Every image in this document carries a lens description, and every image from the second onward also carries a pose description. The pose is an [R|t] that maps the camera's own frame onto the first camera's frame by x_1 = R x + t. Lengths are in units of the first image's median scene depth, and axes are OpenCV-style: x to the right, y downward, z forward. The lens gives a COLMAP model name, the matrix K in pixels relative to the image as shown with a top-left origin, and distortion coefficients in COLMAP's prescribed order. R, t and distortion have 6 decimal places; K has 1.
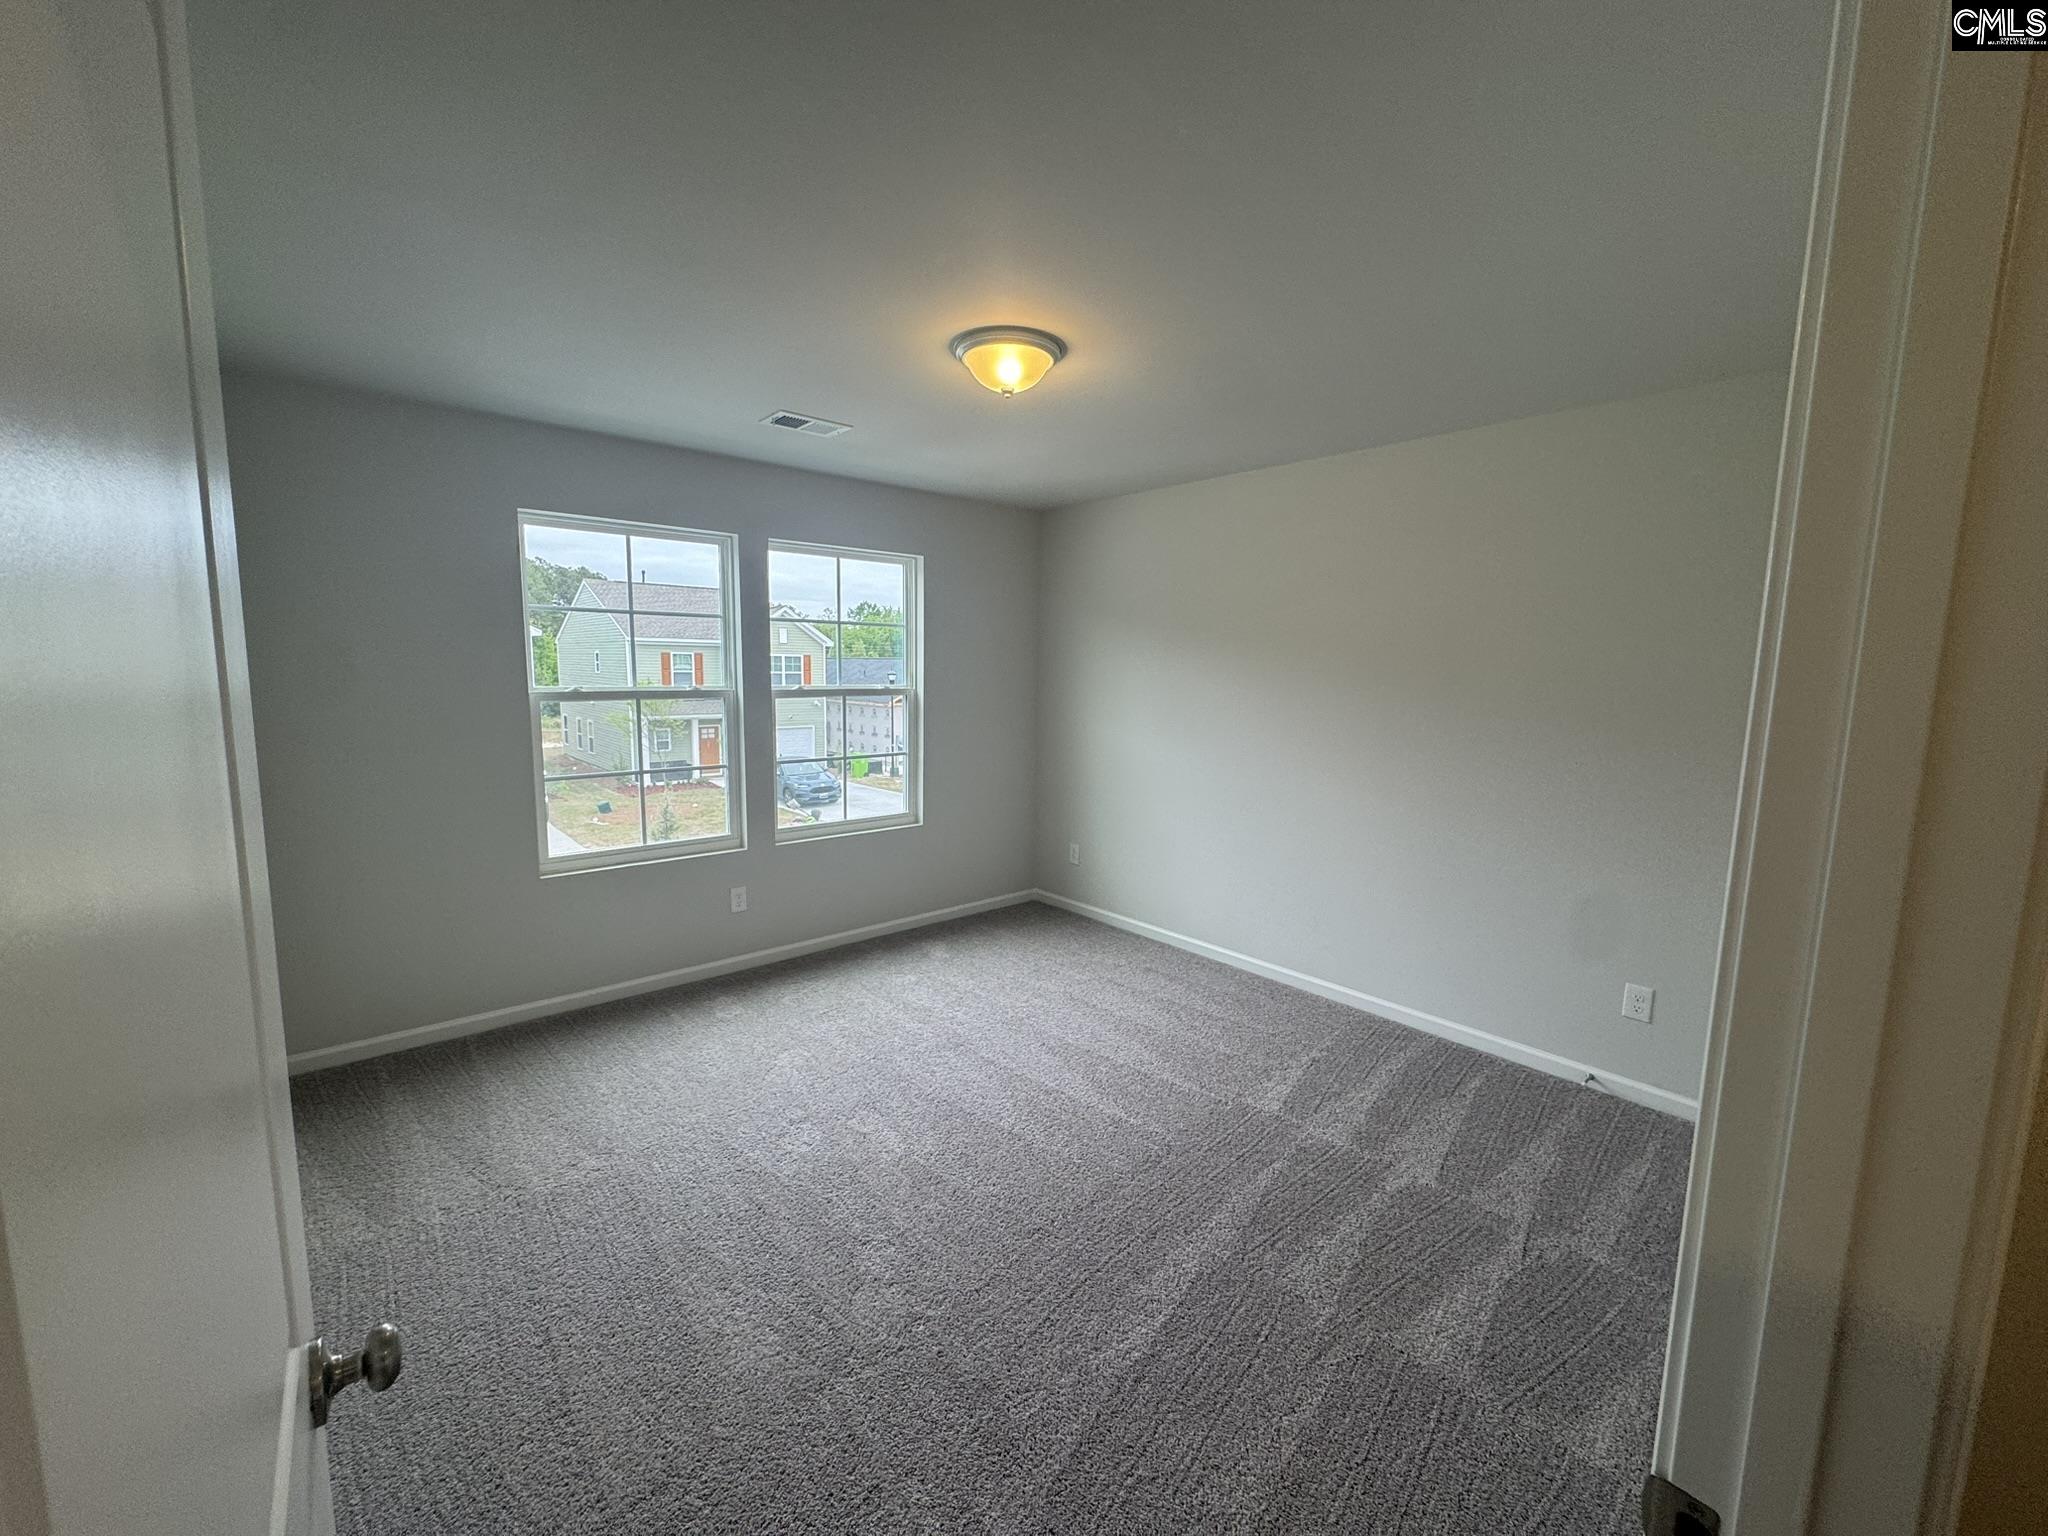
lens RADIAL K [[838.2, 0, 1036.6], [0, 838.2, 774.3], [0, 0, 1]] dist [0.001576, 0.000036]
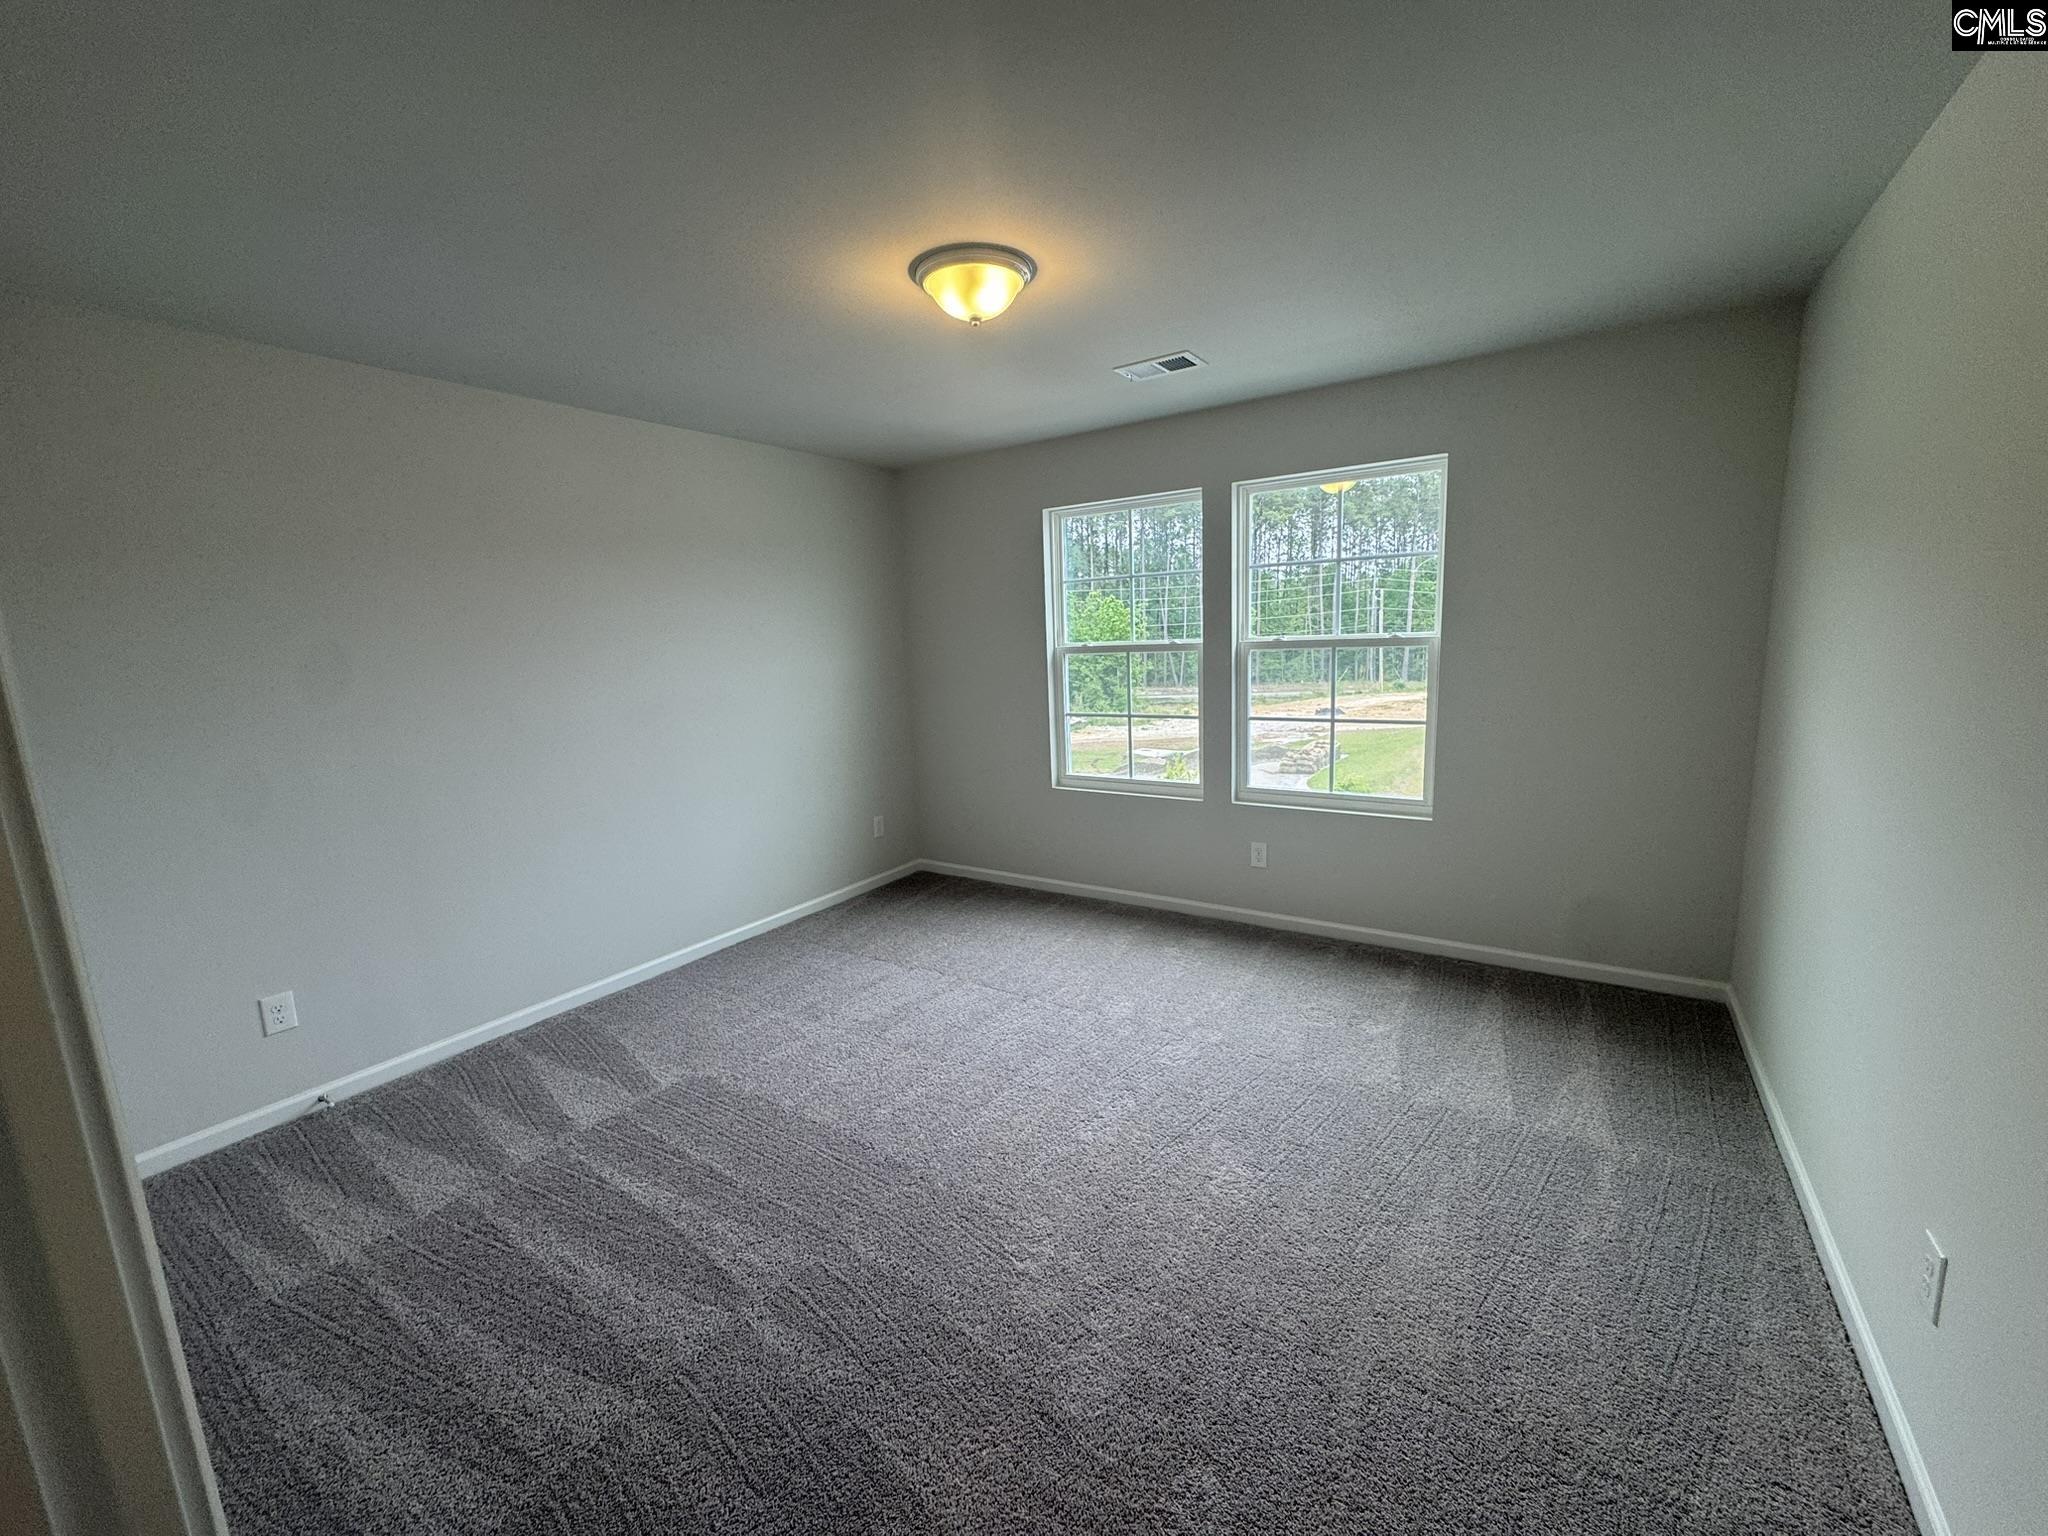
lens RADIAL K [[838.2, 0, 1036.6], [0, 838.2, 774.3], [0, 0, 1]] dist [0.001576, 0.000036]
pose [[0.240236, 0.142105, -0.960257, 0.591162], [-0.078360, 0.988837, 0.126731, -0.056887], [0.967547, 0.044801, 0.248690, 0.560762]]
